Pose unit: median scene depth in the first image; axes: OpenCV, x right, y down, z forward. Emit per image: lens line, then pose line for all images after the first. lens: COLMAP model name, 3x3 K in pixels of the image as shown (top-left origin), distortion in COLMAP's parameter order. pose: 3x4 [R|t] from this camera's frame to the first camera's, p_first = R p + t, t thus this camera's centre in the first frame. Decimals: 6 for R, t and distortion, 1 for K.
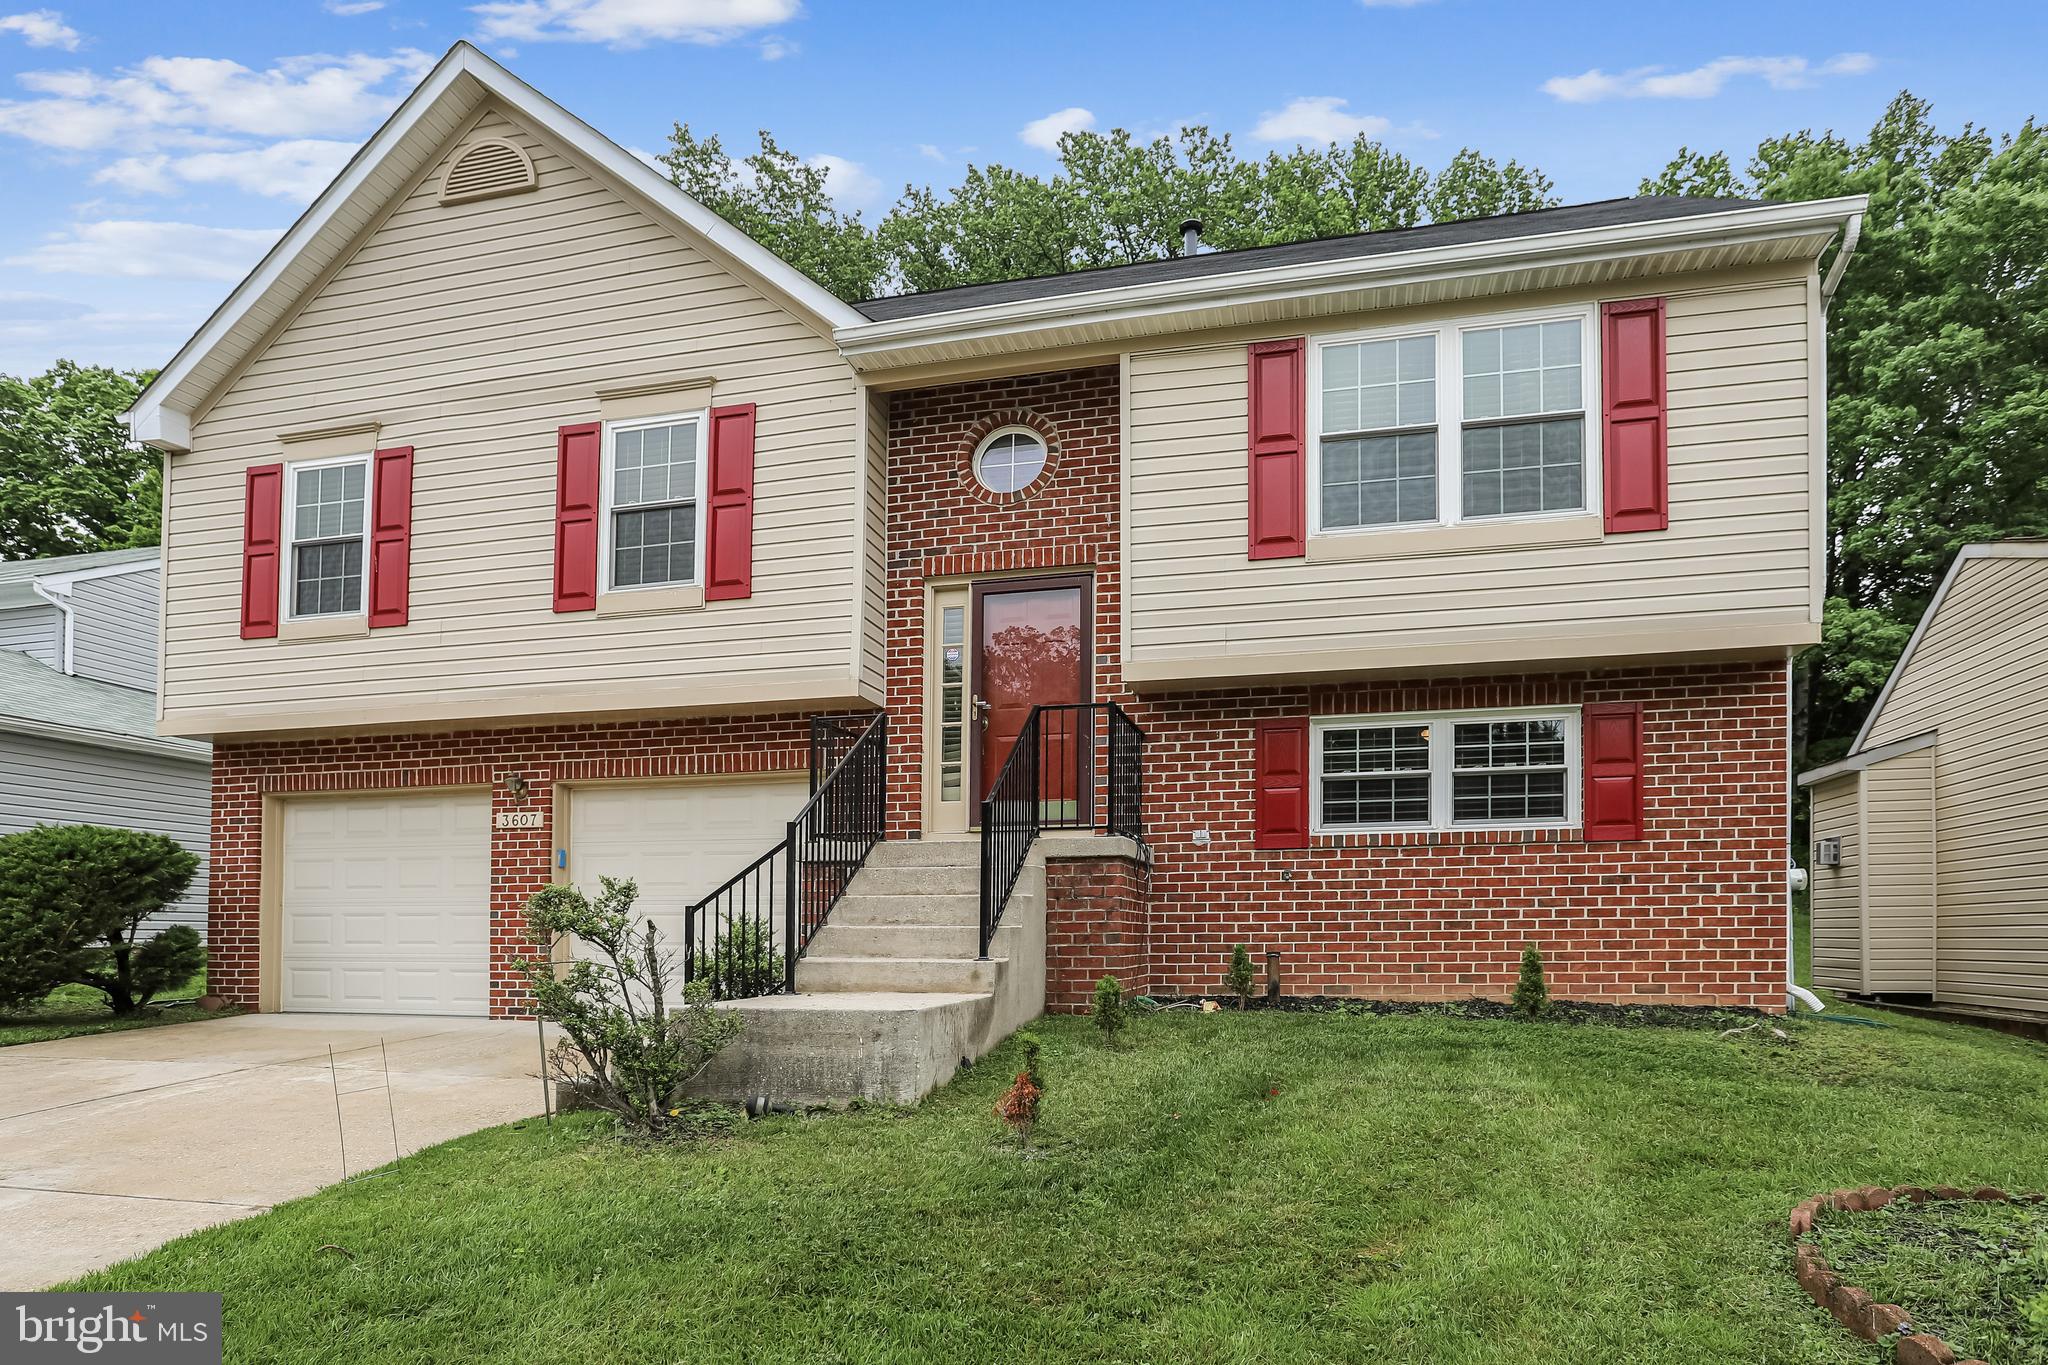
lens RADIAL K [[1124.6, 0, 1026.6], [0, 1124.6, 636.8], [0, 0, 1]] dist [-0.013887, -0.000594]
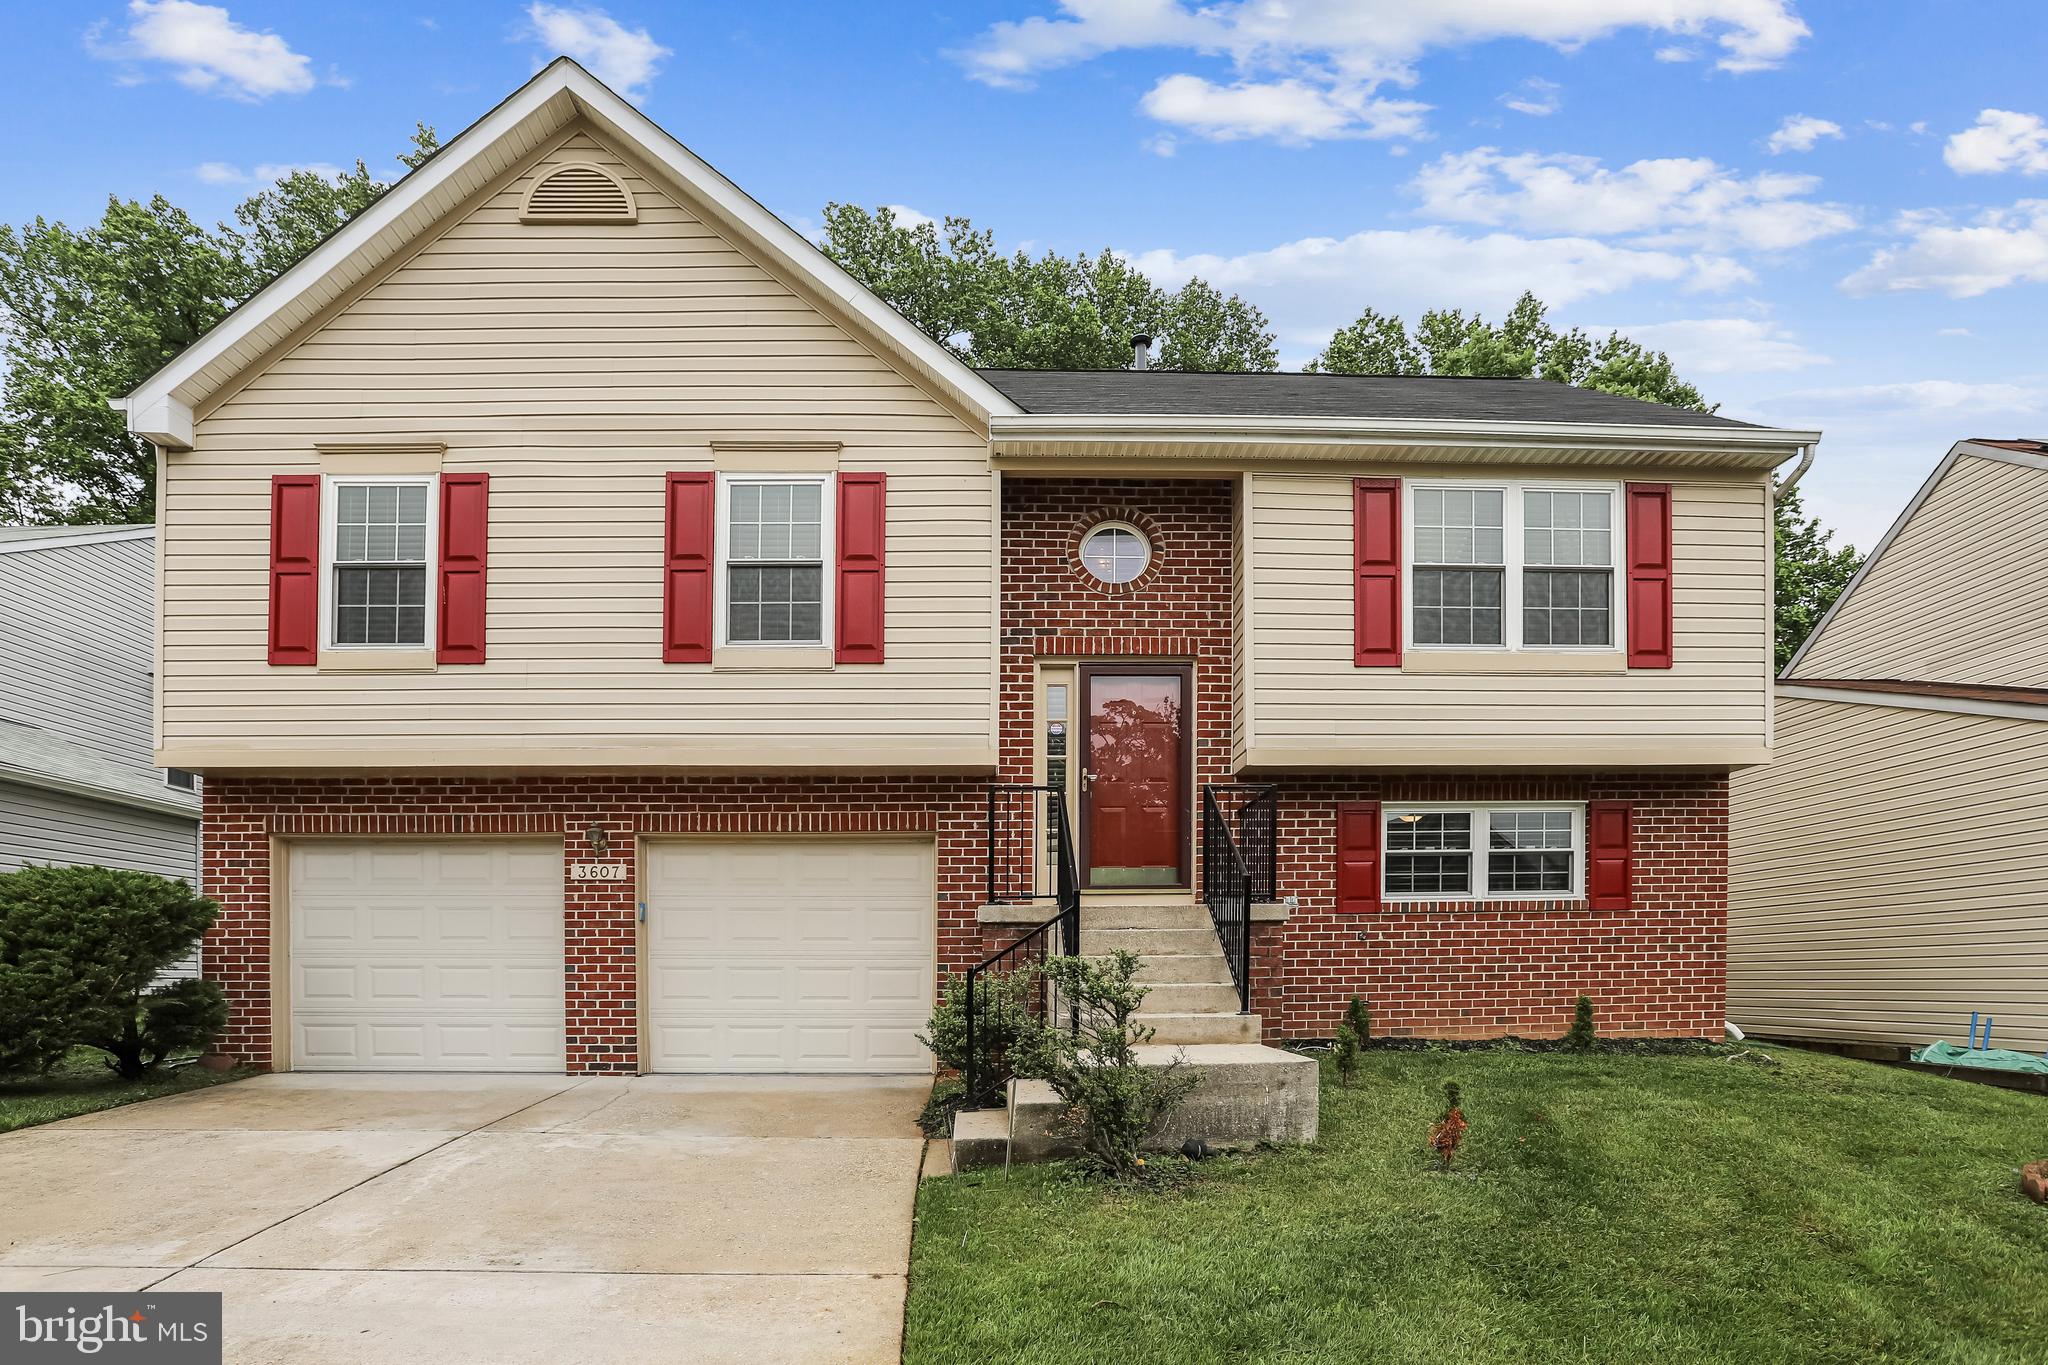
lens RADIAL K [[1068.7, 0, 1019.3], [0, 1068.7, 716.1], [0, 0, 1]] dist [-0.037051, 0.000904]
pose [[0.964656, 0.058942, 0.256836, -0.365065], [-0.064336, 0.997848, 0.012641, -0.007007], [-0.255538, -0.028718, 0.966372, 0.021410]]
